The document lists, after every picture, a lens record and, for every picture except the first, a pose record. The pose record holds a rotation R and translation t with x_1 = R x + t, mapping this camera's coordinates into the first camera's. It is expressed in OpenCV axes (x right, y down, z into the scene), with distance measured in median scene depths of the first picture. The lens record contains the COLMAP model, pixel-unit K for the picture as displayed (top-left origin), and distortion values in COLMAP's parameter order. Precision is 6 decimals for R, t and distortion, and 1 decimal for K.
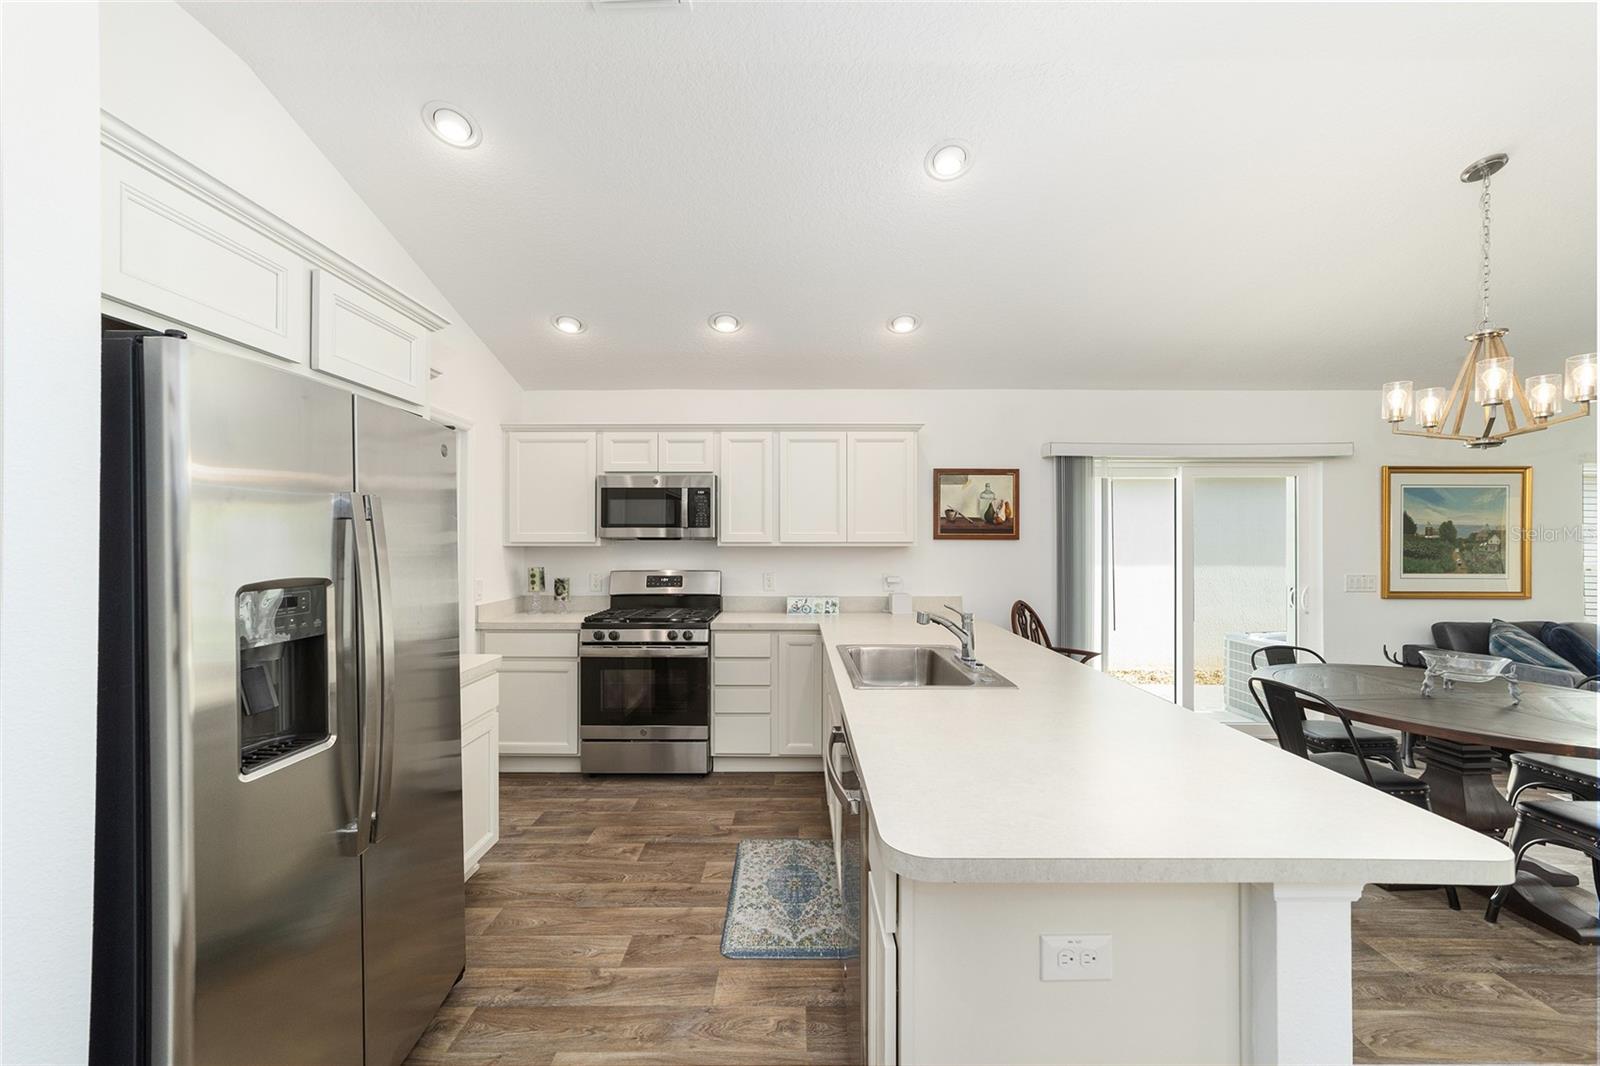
lens RADIAL K [[603.0, 0, 795.0], [0, 603.0, 536.4], [0, 0, 1]] dist [-0.006802, 0.000148]
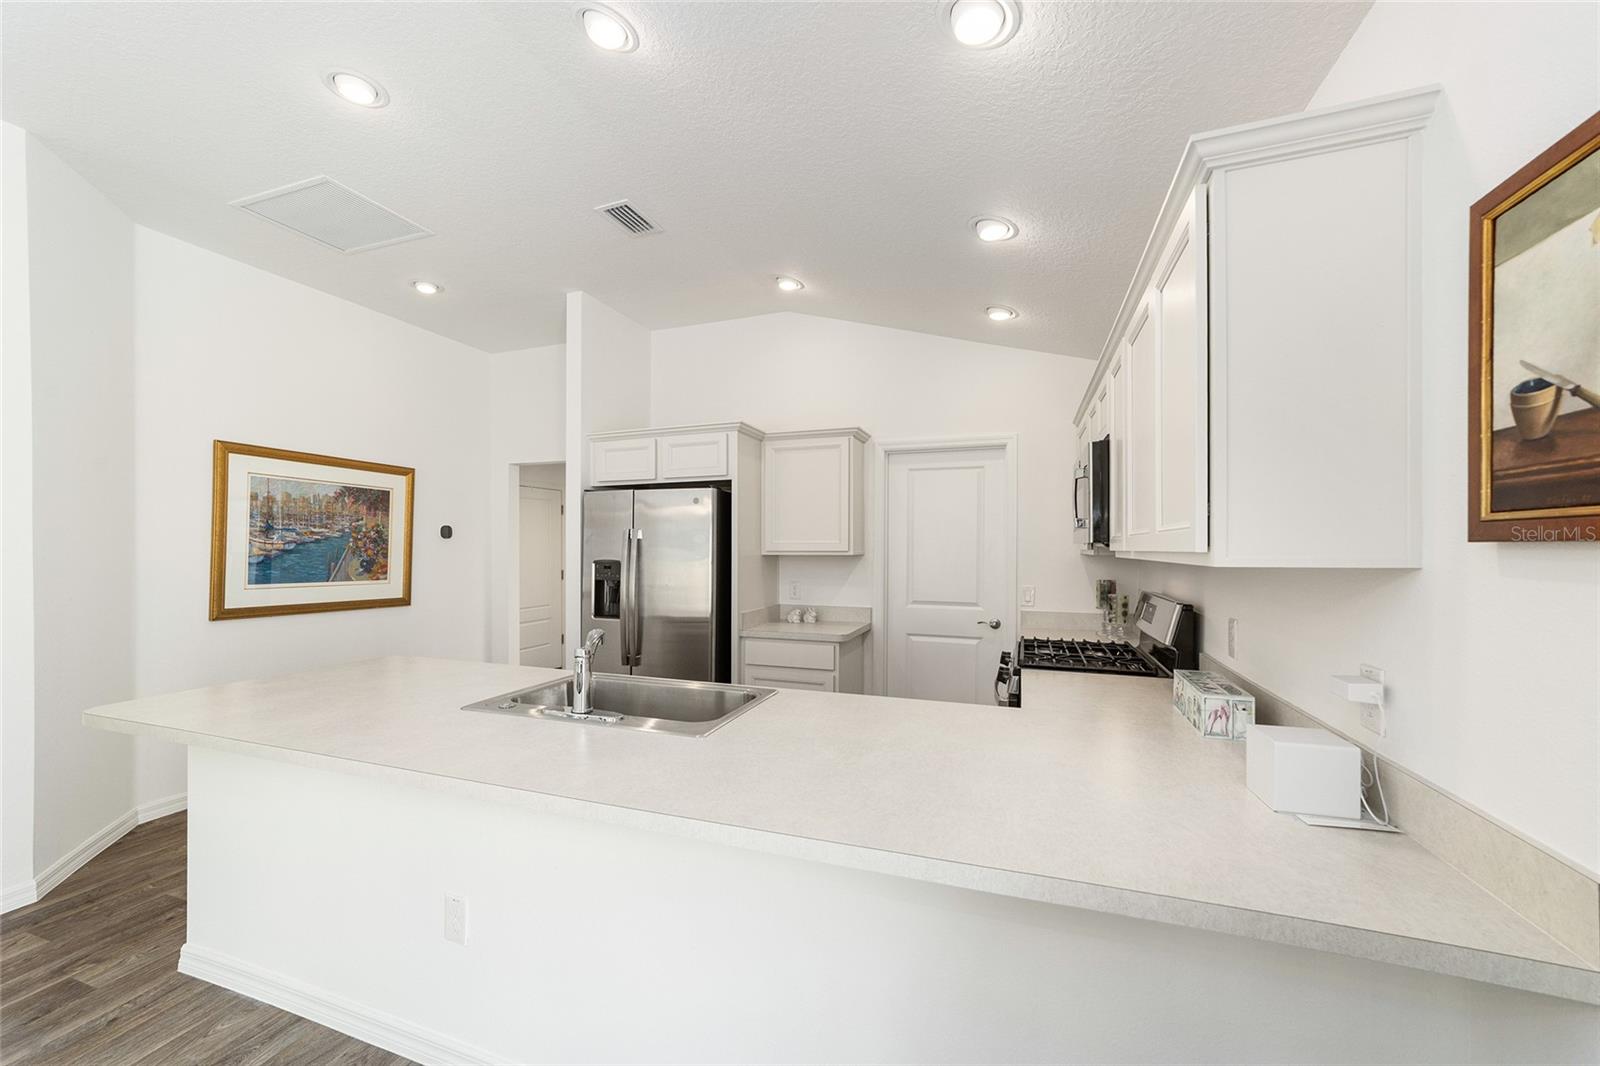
lens RADIAL K [[631.0, 0, 798.1], [0, 631.0, 545.9], [0, 0, 1]] dist [-0.002204, 0.000019]
pose [[-0.340013, -0.003414, -0.940414, 0.535322], [0.006438, 0.999962, -0.005958, 0.006706], [0.940399, -0.008080, -0.339978, 0.880023]]
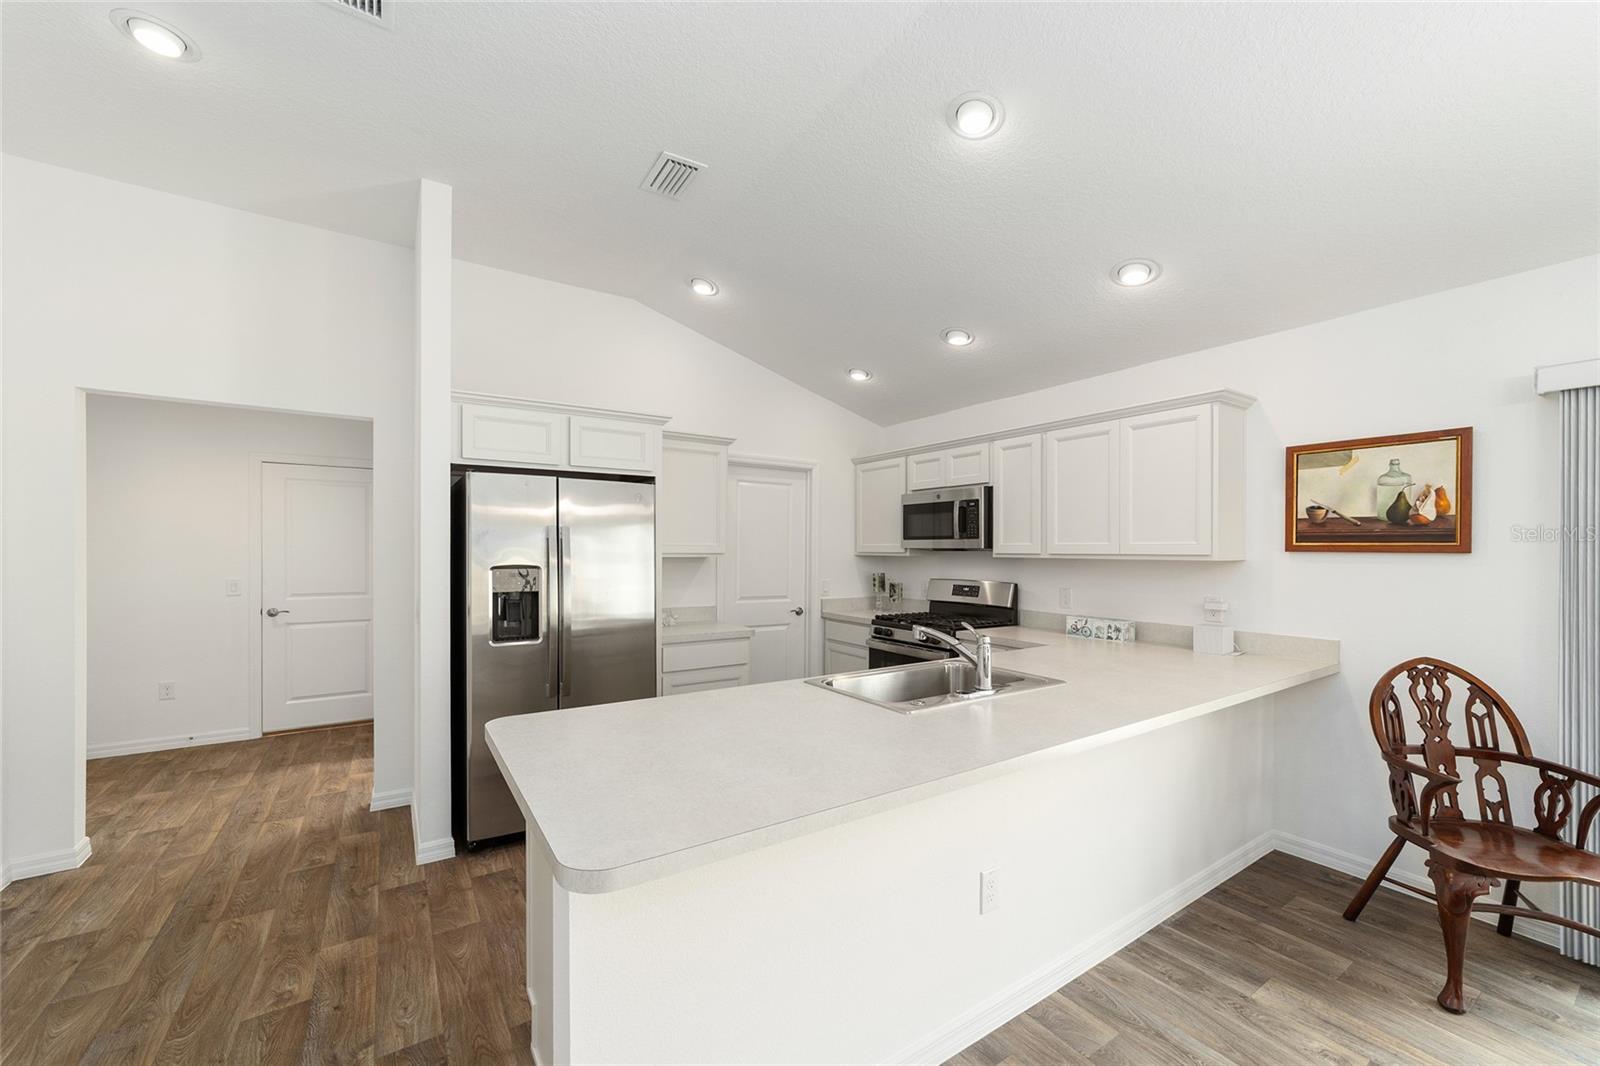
lens RADIAL K [[612.5, 0, 814.0], [0, 612.5, 547.1], [0, 0, 1]] dist [-0.004742, 0.000087]
pose [[0.571939, -0.000466, -0.820296, 0.505934], [0.001553, 0.999999, 0.000514, -0.001230], [0.820295, -0.001568, 0.571939, 0.178930]]
